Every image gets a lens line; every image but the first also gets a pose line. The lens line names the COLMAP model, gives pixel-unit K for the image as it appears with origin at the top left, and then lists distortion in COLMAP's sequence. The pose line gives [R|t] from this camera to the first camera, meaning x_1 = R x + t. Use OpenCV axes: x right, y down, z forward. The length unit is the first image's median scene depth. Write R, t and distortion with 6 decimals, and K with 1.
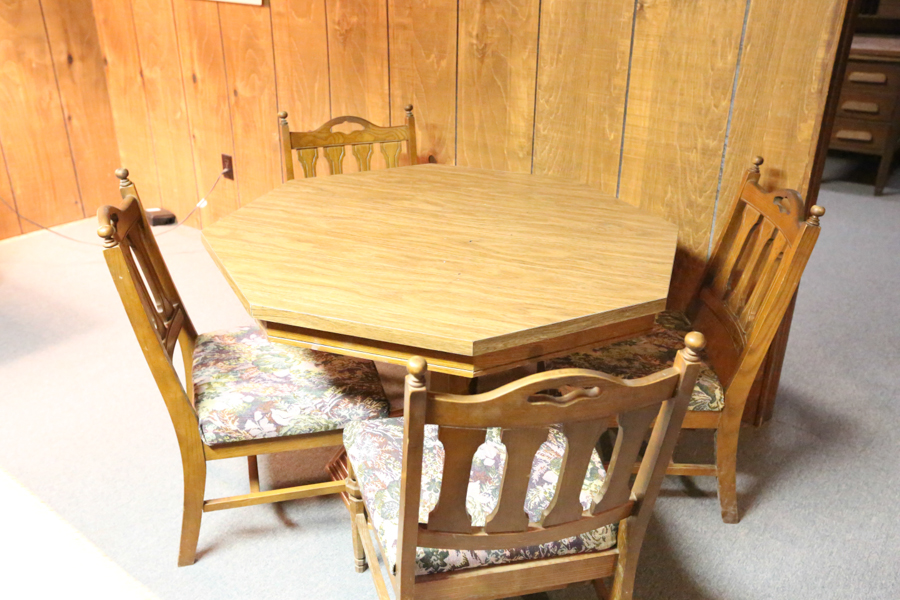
lens RADIAL K [[824.2, 0, 448.4], [0, 824.2, 305.5], [0, 0, 1]] dist [0.054753, 0.000000]
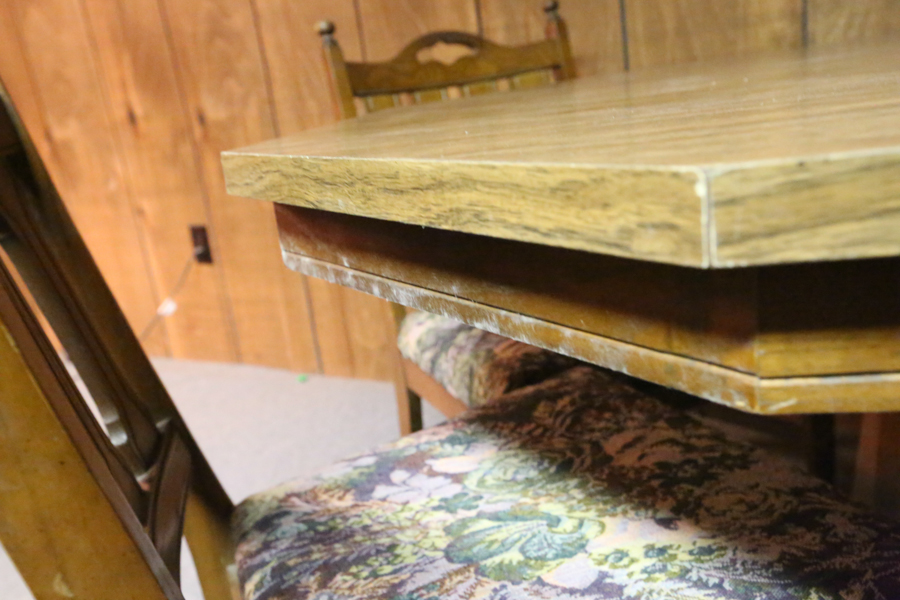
lens RADIAL K [[843.0, 0, 449.0], [0, 843.0, 304.8], [0, 0, 1]] dist [0.048969, 0.000000]
pose [[0.983417, -0.169504, 0.064488, -0.205257], [0.178149, 0.969470, -0.168494, 0.028247], [-0.033959, 0.177188, 0.983591, 0.581583]]
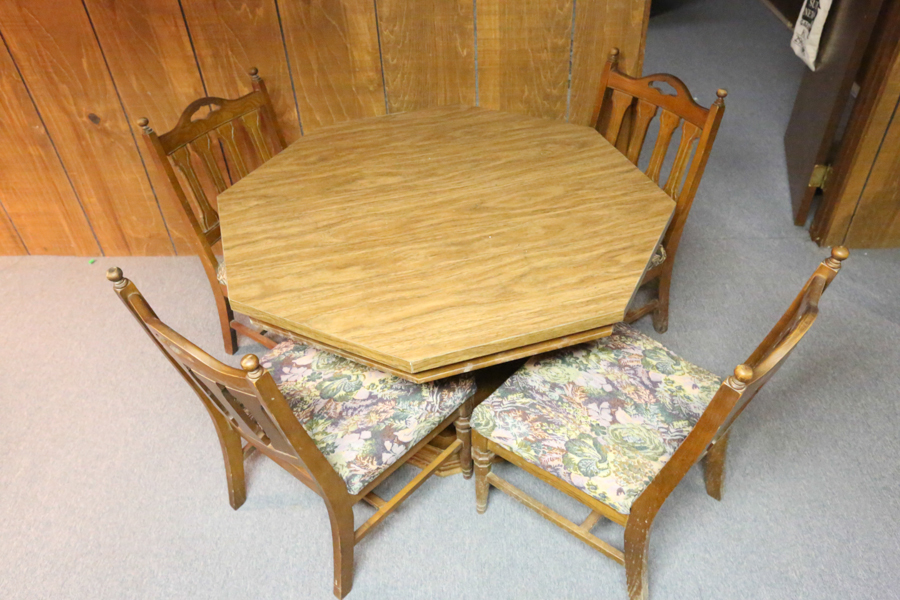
lens RADIAL K [[701.5, 0, 455.6], [0, 701.5, 303.8], [0, 0, 1]] dist [0.020134, 0.037577]
pose [[0.810725, -0.408146, 0.419693, -0.352498], [0.293886, 0.903763, 0.311196, -0.208726], [-0.506317, -0.128953, 0.852652, 0.187697]]
